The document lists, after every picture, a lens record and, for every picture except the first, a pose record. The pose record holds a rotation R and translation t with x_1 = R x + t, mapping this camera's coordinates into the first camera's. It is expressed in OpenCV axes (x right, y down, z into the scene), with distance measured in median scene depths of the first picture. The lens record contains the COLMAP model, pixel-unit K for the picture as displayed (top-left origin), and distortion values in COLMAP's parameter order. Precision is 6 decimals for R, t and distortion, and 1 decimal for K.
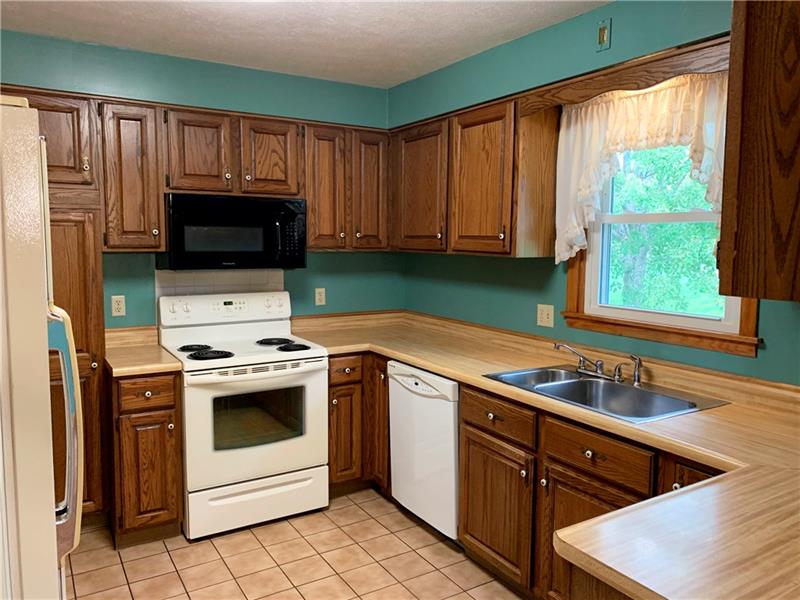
lens RADIAL K [[610.7, 0, 399.2], [0, 610.7, 299.2], [0, 0, 1]] dist [0.047796, -0.055814]
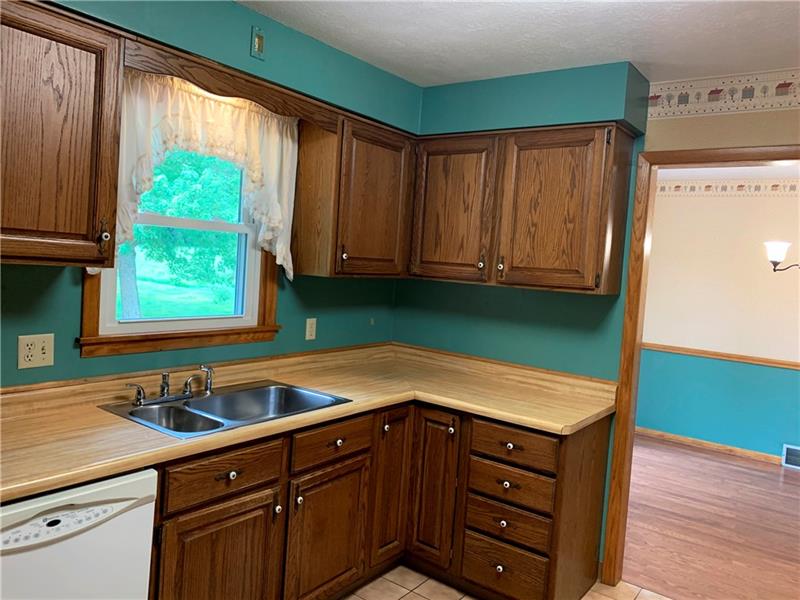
lens RADIAL K [[610.7, 0, 398.8], [0, 610.7, 296.4], [0, 0, 1]] dist [0.047796, -0.055814]
pose [[-0.371605, -0.093621, 0.923658, -0.637586], [0.019378, 0.993903, 0.108538, -0.119094], [-0.928189, 0.058232, -0.367526, 1.079878]]
